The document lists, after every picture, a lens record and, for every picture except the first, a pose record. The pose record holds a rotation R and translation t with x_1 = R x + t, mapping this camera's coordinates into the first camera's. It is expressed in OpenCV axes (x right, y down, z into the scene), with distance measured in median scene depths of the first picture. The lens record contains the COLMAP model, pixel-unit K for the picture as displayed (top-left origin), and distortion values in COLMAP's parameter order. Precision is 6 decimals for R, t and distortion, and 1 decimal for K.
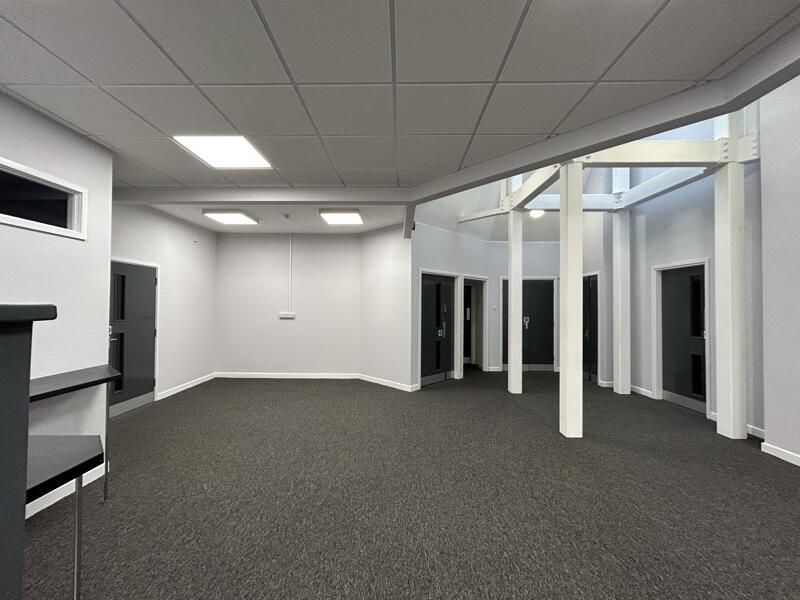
lens RADIAL K [[323.1, 0, 400.0], [0, 323.1, 300.0], [0, 0, 1]] dist [-0.000469, -0.000274]
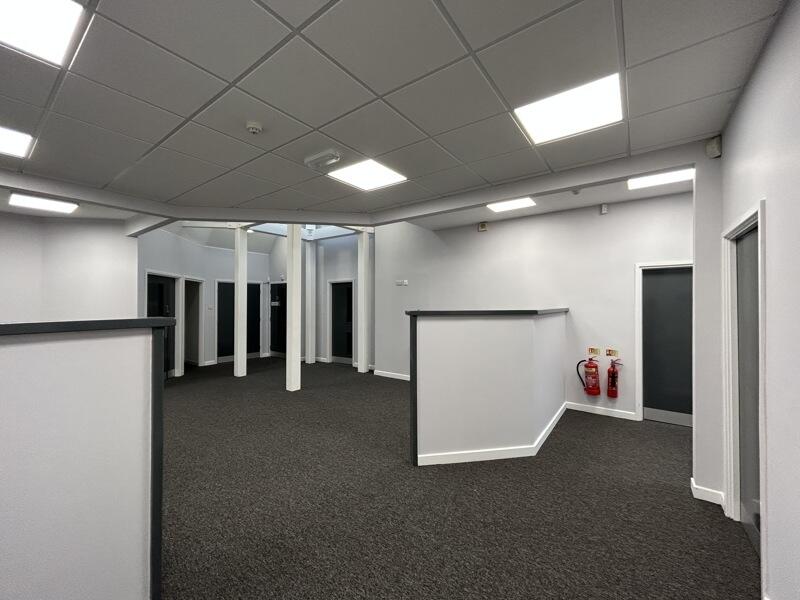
lens RADIAL K [[323.1, 0, 400.0], [0, 323.1, 300.0], [0, 0, 1]] dist [-0.000469, -0.000274]
pose [[0.583381, 0.003147, 0.812192, -0.299501], [-0.011327, 0.999927, 0.004261, -0.016925], [-0.812120, -0.011685, 0.583374, -0.217615]]
